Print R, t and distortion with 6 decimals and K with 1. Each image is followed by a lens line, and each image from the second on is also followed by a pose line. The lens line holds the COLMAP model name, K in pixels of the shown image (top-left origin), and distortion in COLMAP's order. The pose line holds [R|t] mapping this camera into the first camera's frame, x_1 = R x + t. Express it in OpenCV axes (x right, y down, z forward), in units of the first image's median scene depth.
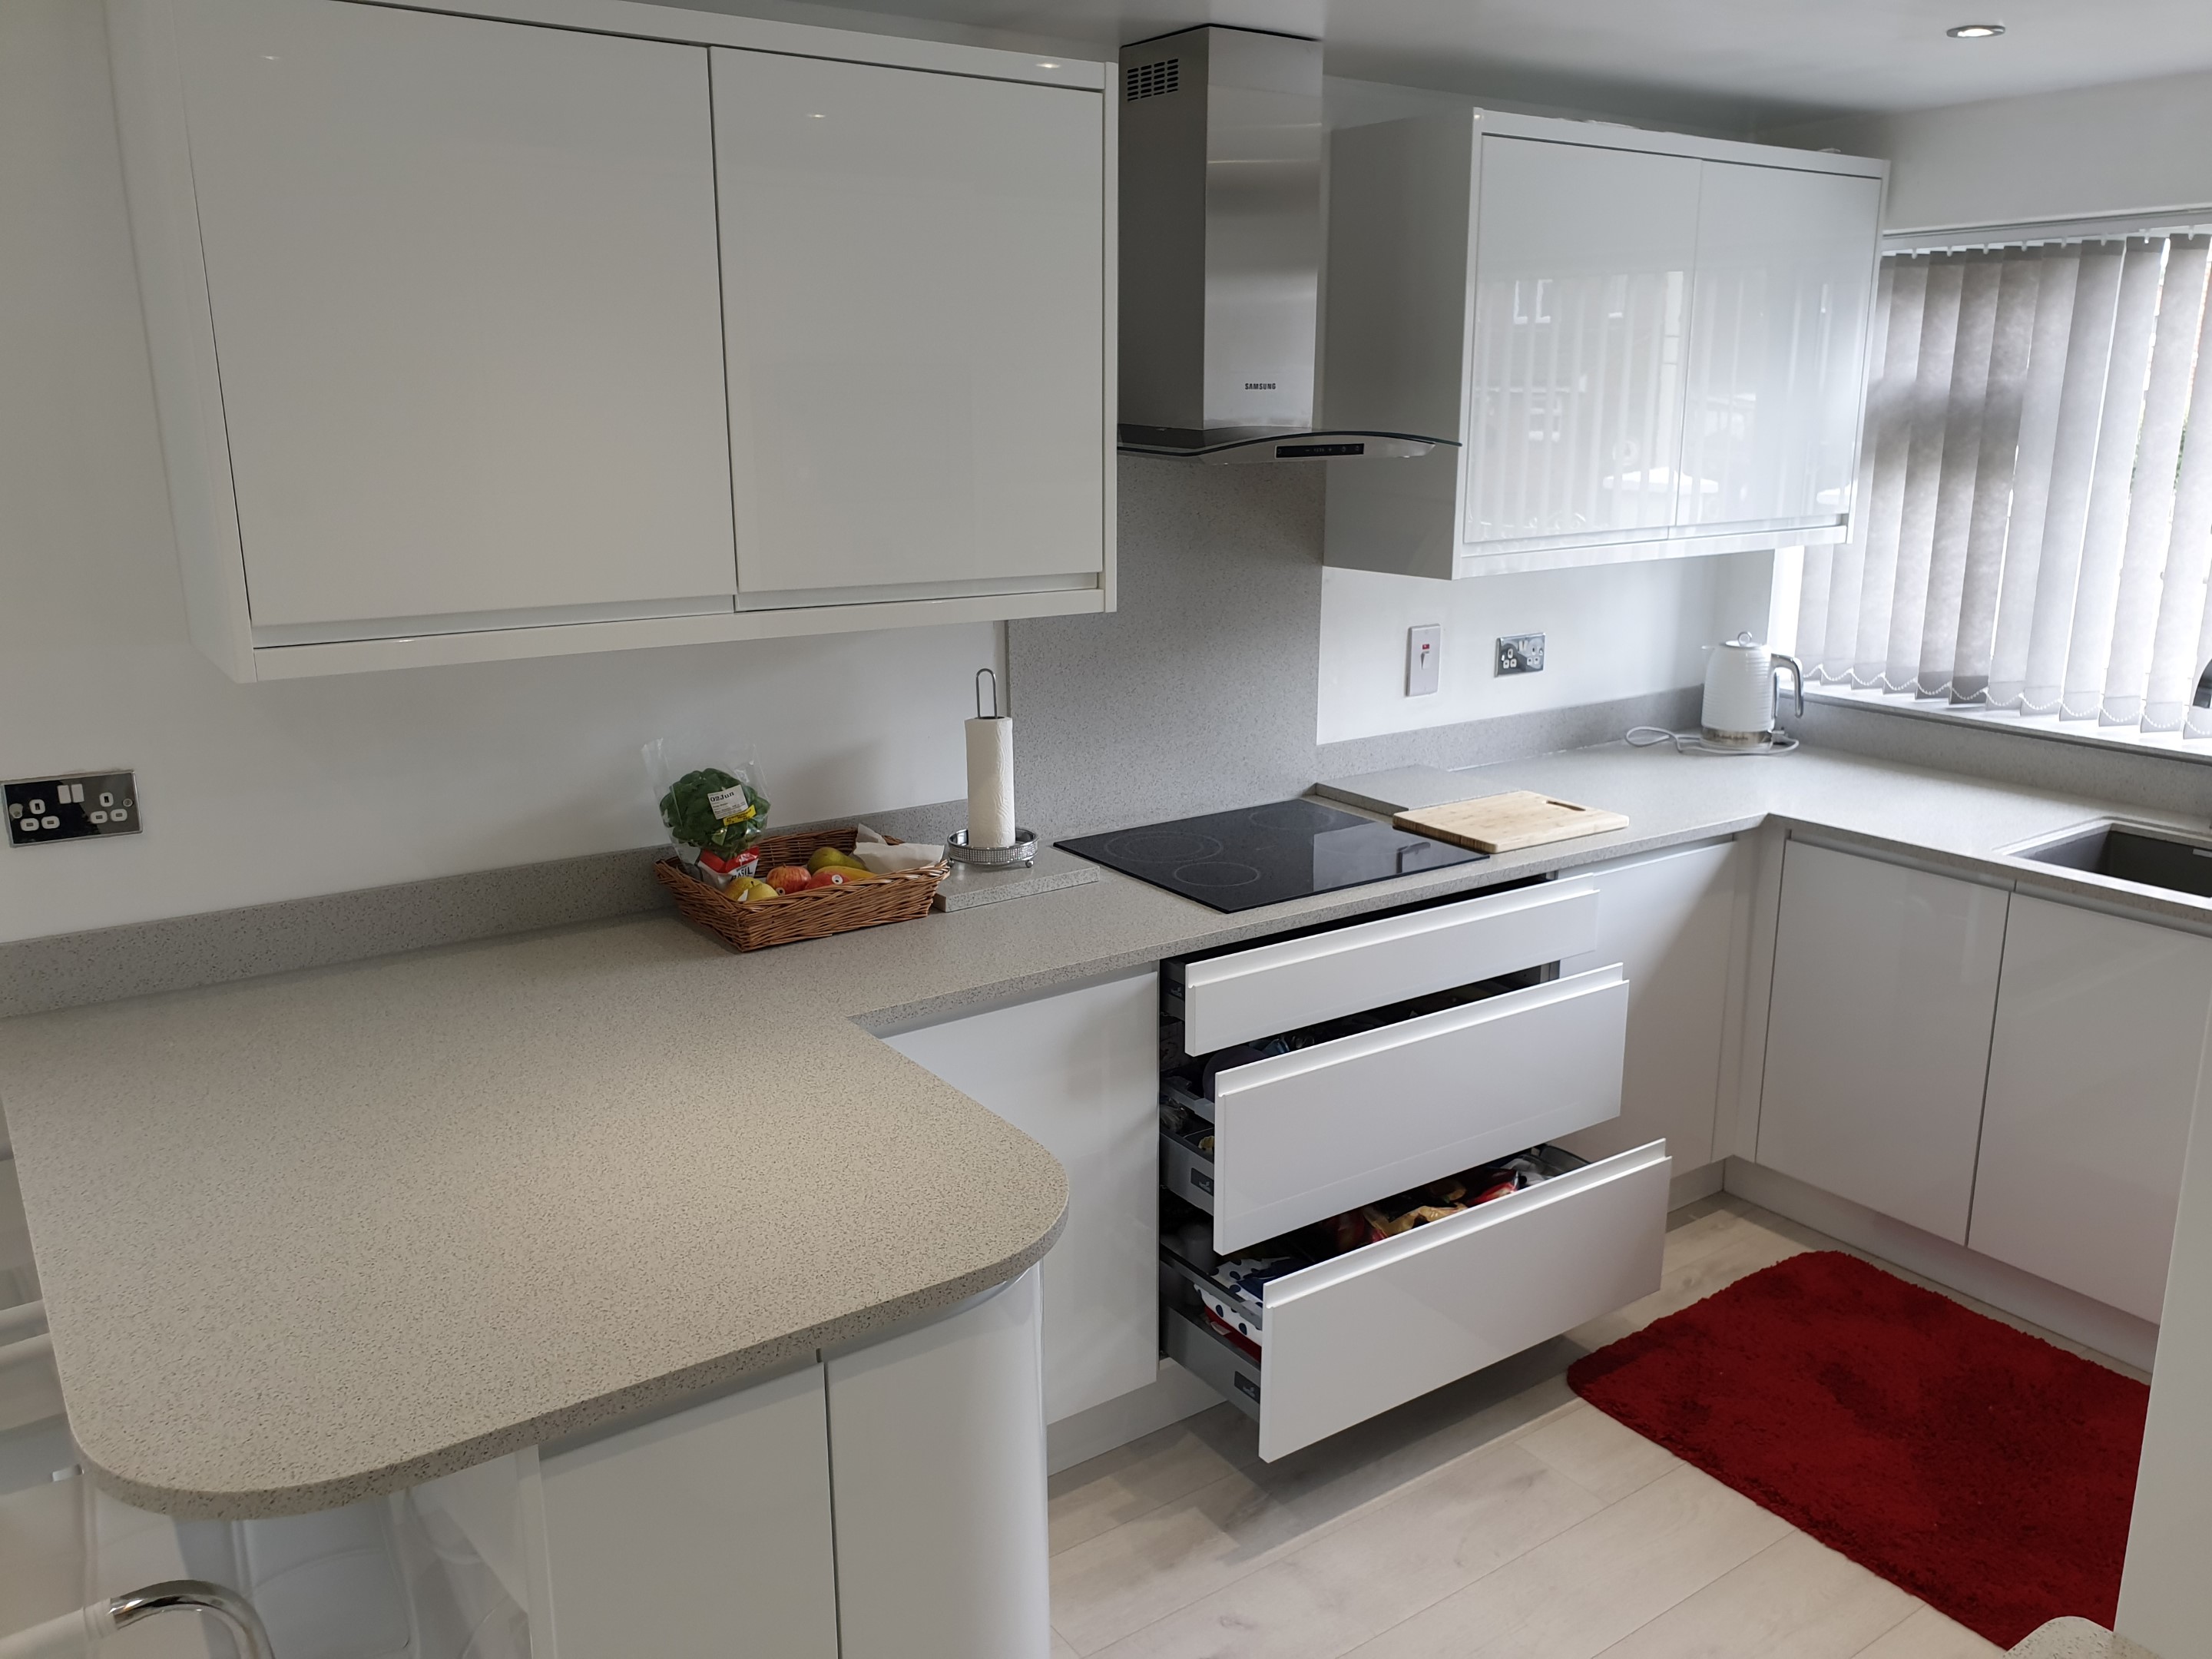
lens RADIAL K [[1702.3, 0, 1140.5], [0, 1702.3, 830.4], [0, 0, 1]] dist [0.048650, -0.037751]
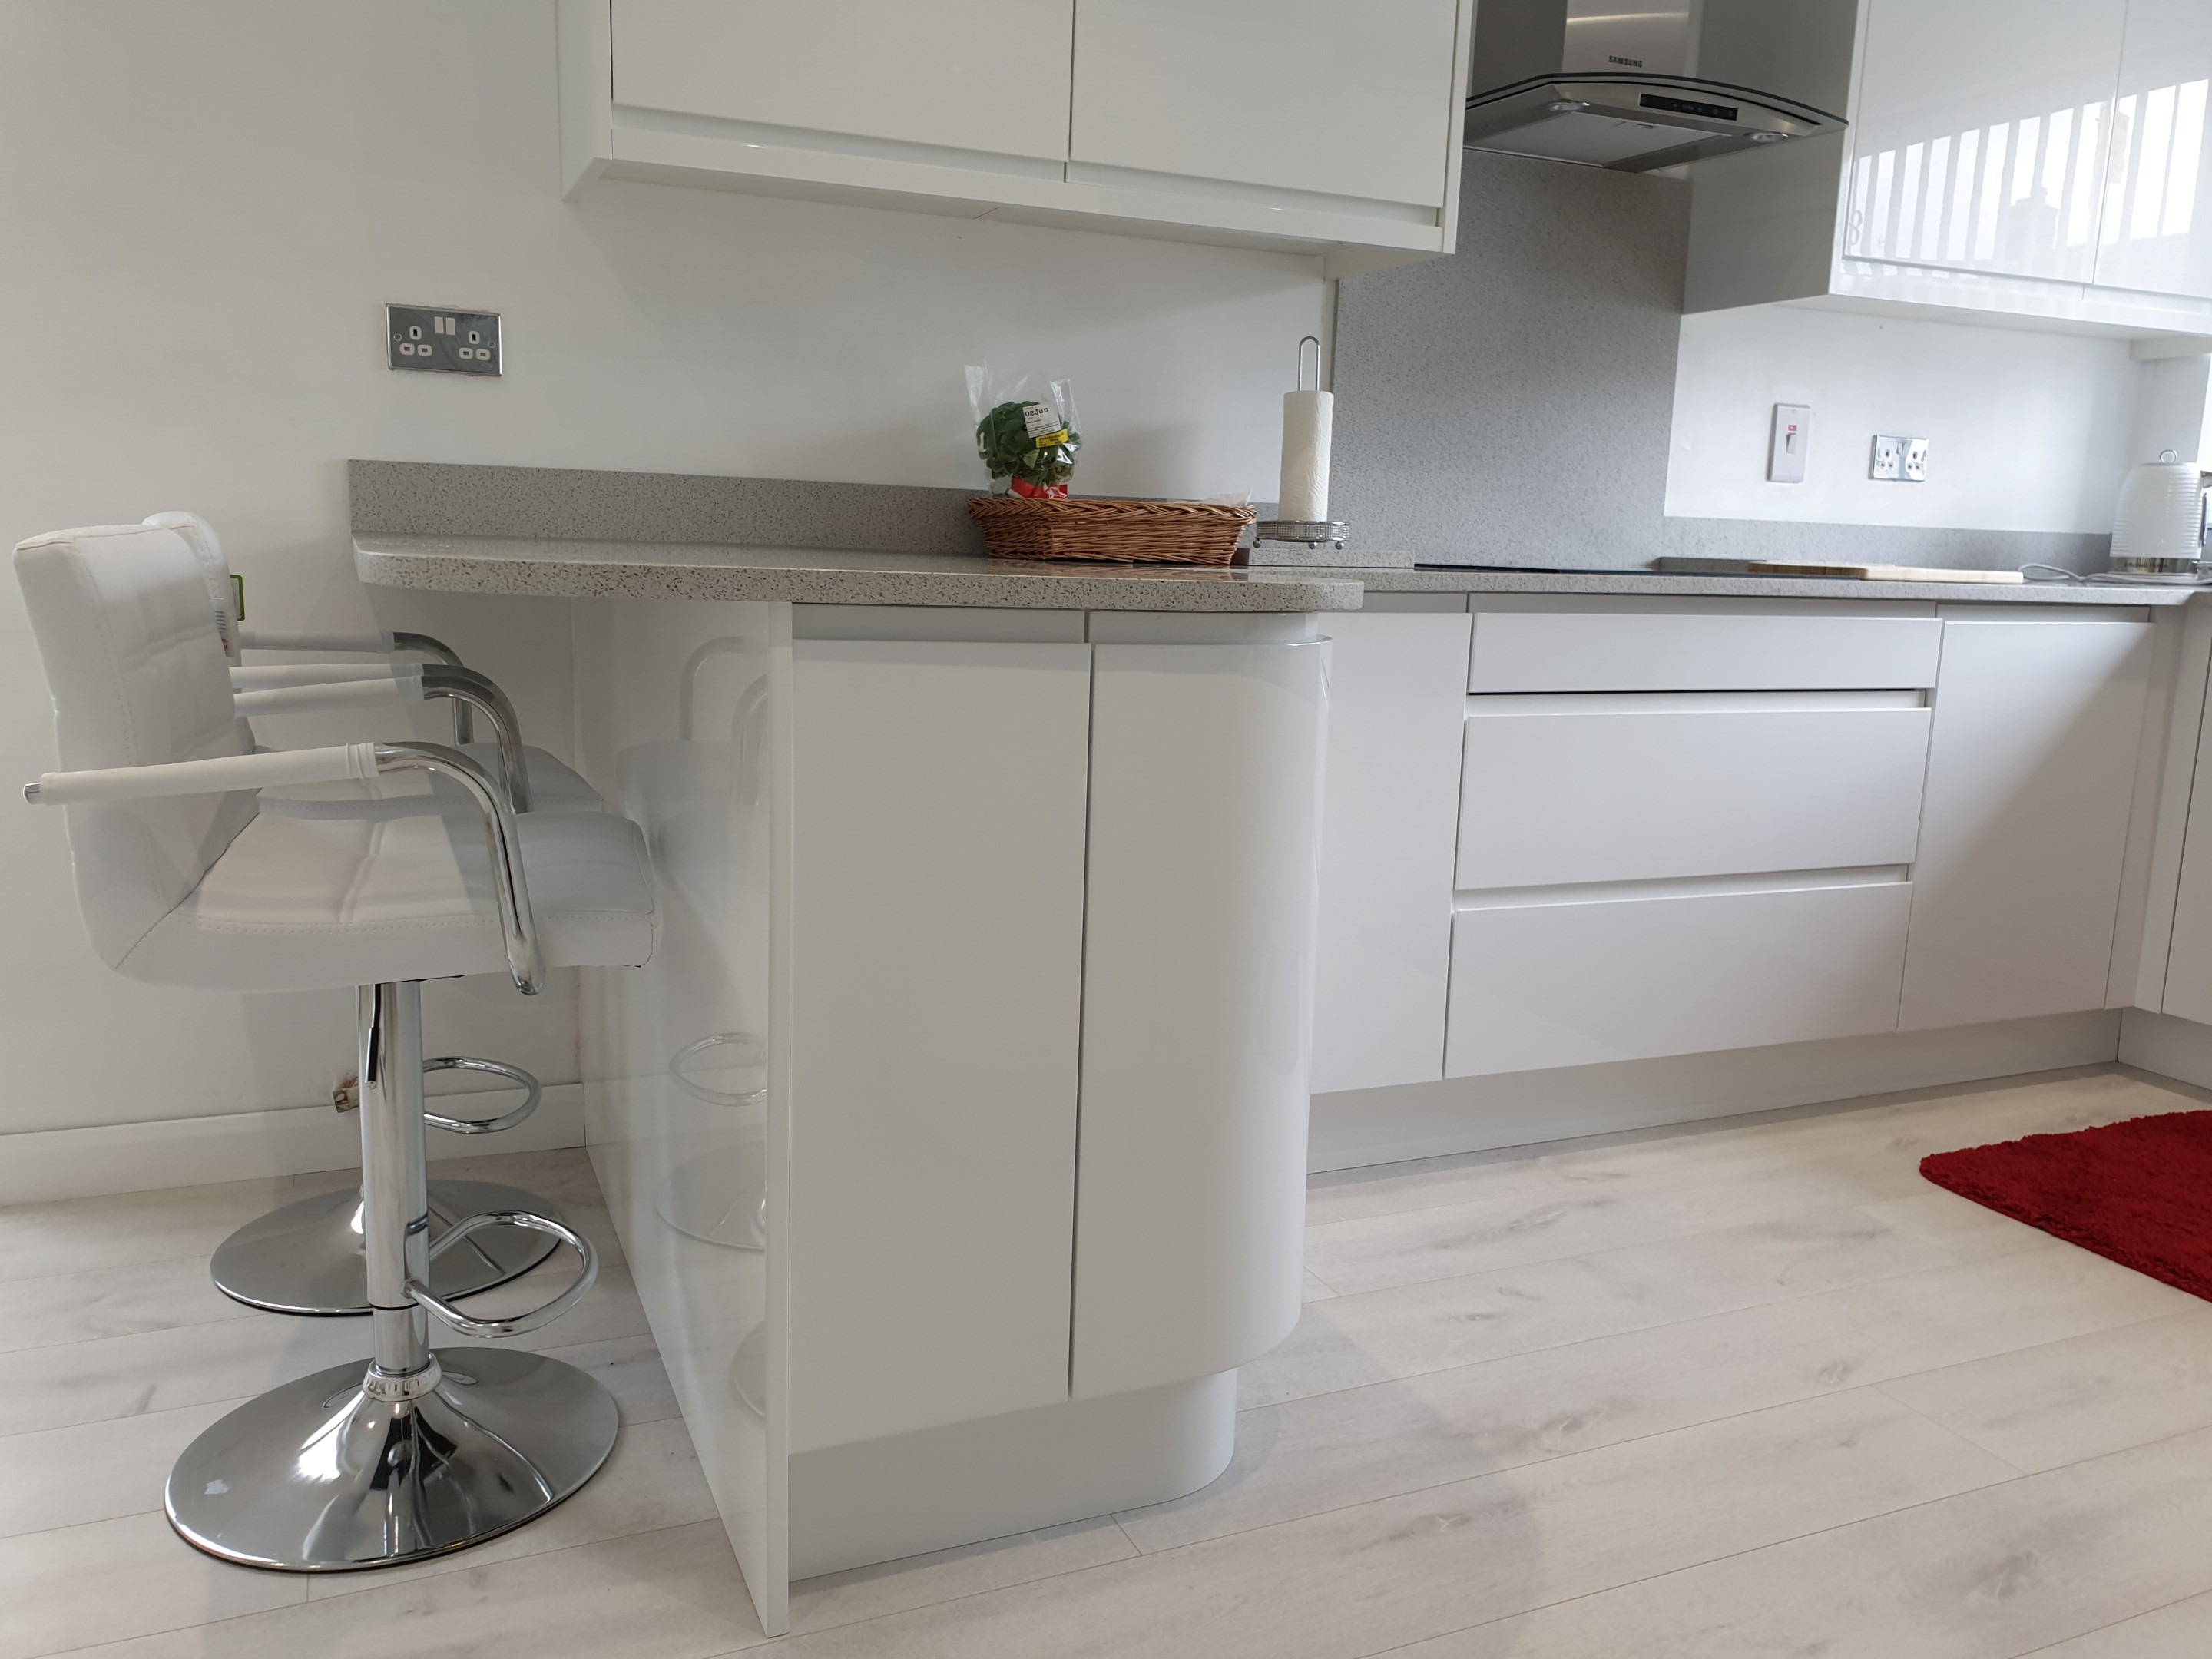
lens RADIAL K [[1702.3, 0, 1131.9], [0, 1702.3, 829.4], [0, 0, 1]] dist [0.048650, -0.037751]
pose [[0.979721, 0.066910, -0.188865, 0.009000], [-0.081980, 0.993947, -0.073136, 0.226916], [0.182828, 0.087136, 0.979276, 0.049321]]
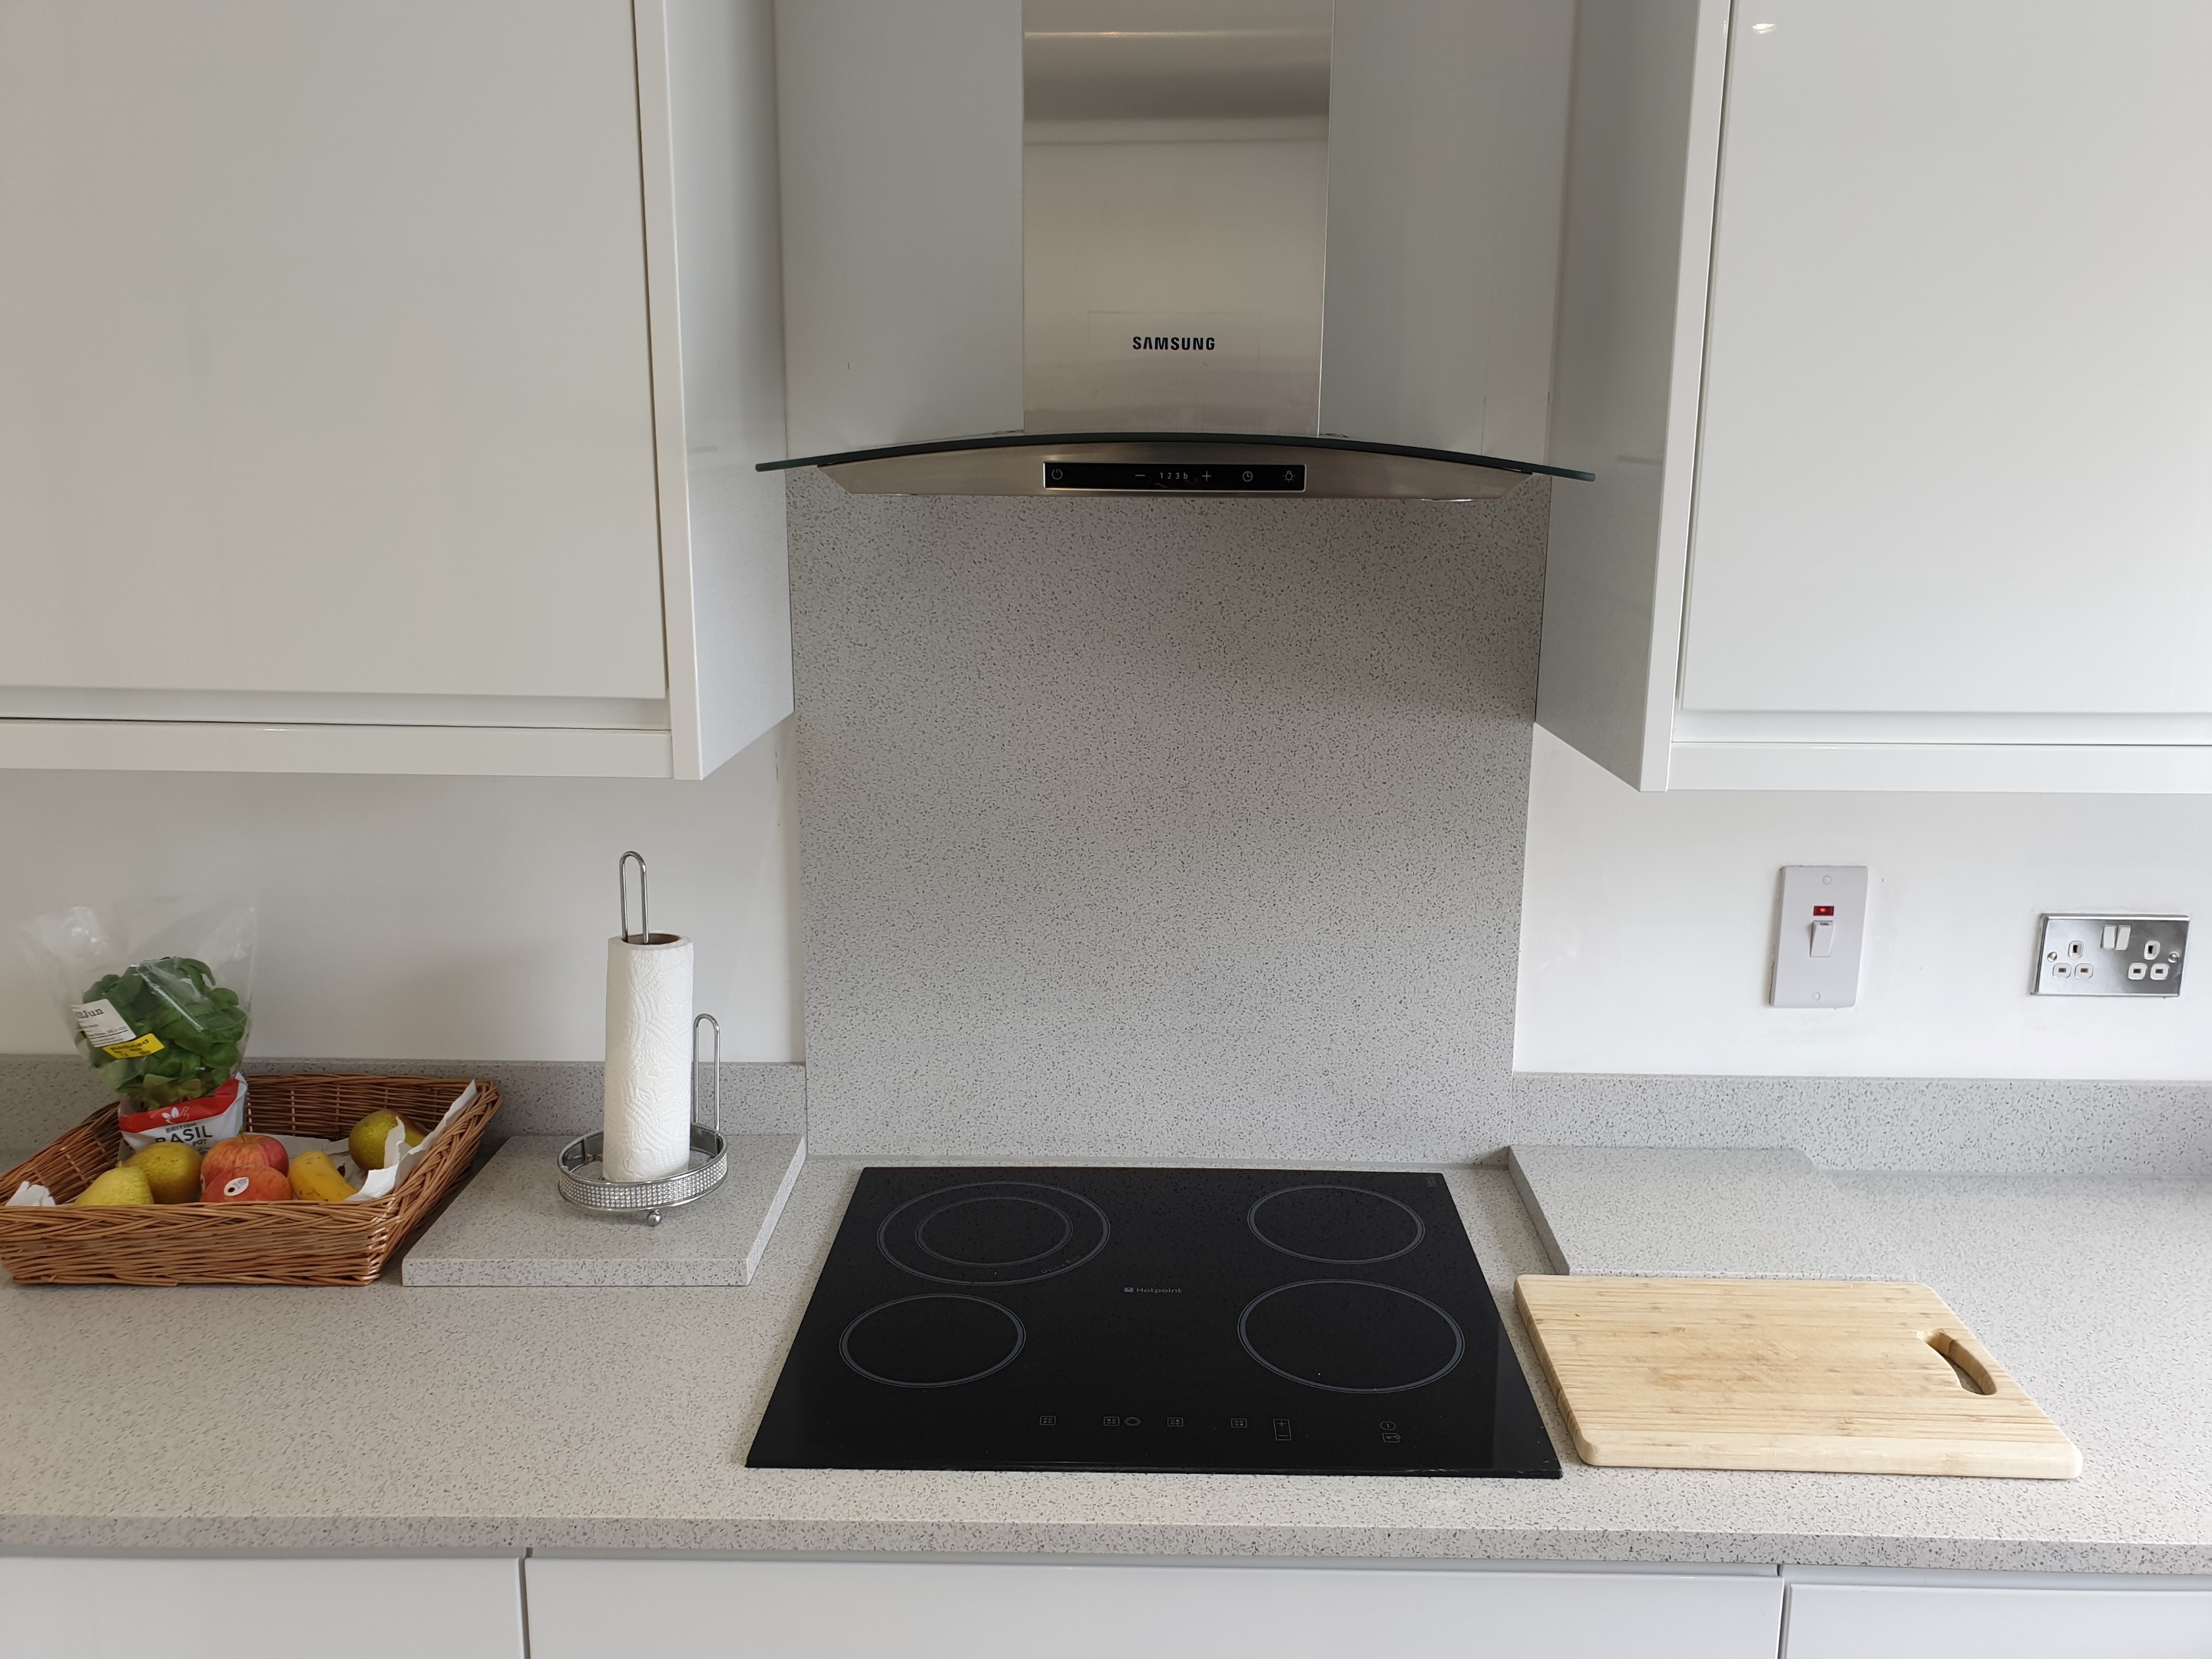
lens RADIAL K [[1702.3, 0, 1133.9], [0, 1702.3, 826.1], [0, 0, 1]] dist [0.048650, -0.037751]
pose [[0.813513, 0.134675, -0.565738, 0.308783], [-0.156980, 0.987557, 0.009358, -0.116735], [0.559959, 0.081196, 0.824532, 0.548499]]
